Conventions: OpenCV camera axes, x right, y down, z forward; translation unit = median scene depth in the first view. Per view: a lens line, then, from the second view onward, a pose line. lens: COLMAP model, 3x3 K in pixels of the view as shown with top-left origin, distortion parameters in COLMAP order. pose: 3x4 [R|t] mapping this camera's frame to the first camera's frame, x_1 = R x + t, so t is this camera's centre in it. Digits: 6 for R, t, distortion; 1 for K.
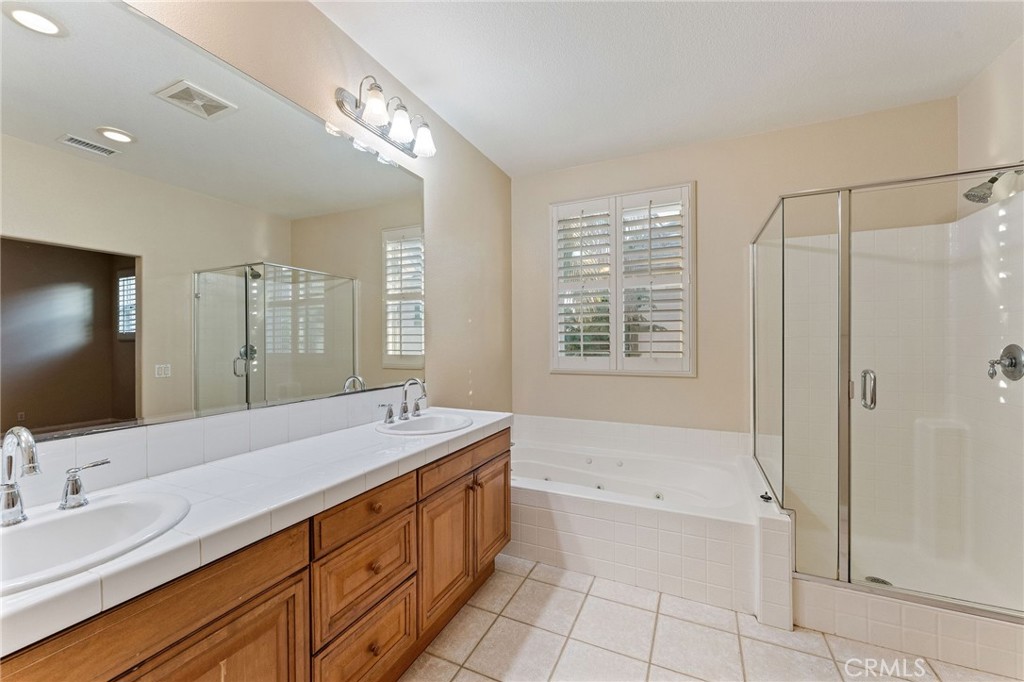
lens RADIAL K [[413.7, 0, 503.0], [0, 413.7, 341.2], [0, 0, 1]] dist [0.000388, 0.000033]
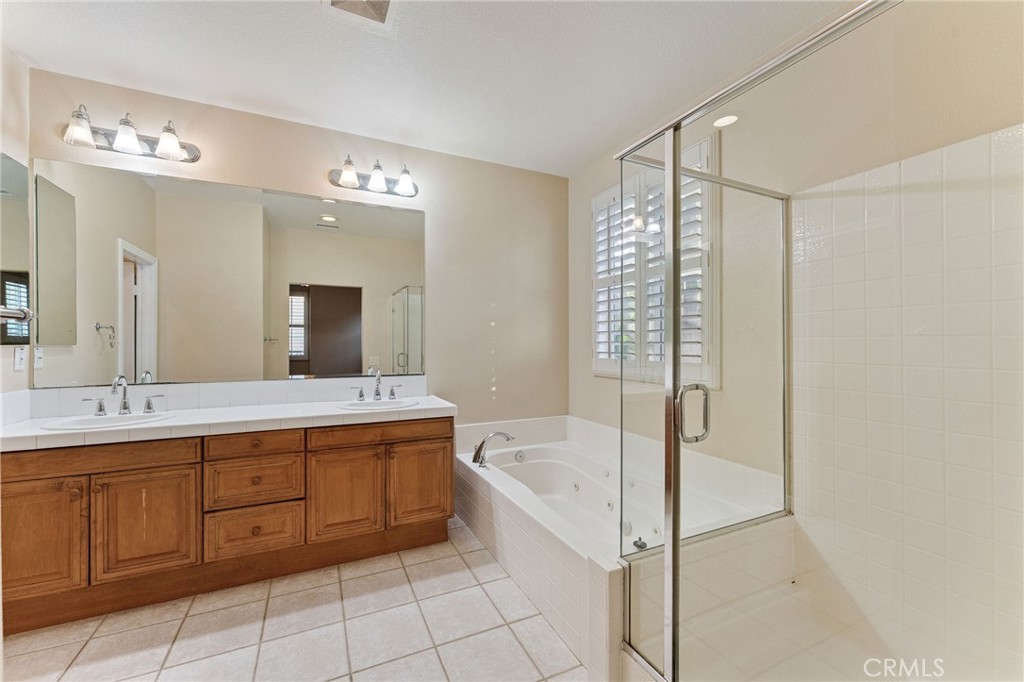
lens RADIAL K [[413.7, 0, 501.5], [0, 413.7, 341.8], [0, 0, 1]] dist [0.000388, 0.000033]
pose [[0.766891, 0.000018, -0.641778, 1.118968], [-0.002406, 0.999993, -0.002847, 0.003968], [0.641773, 0.003727, 0.766885, 0.283631]]
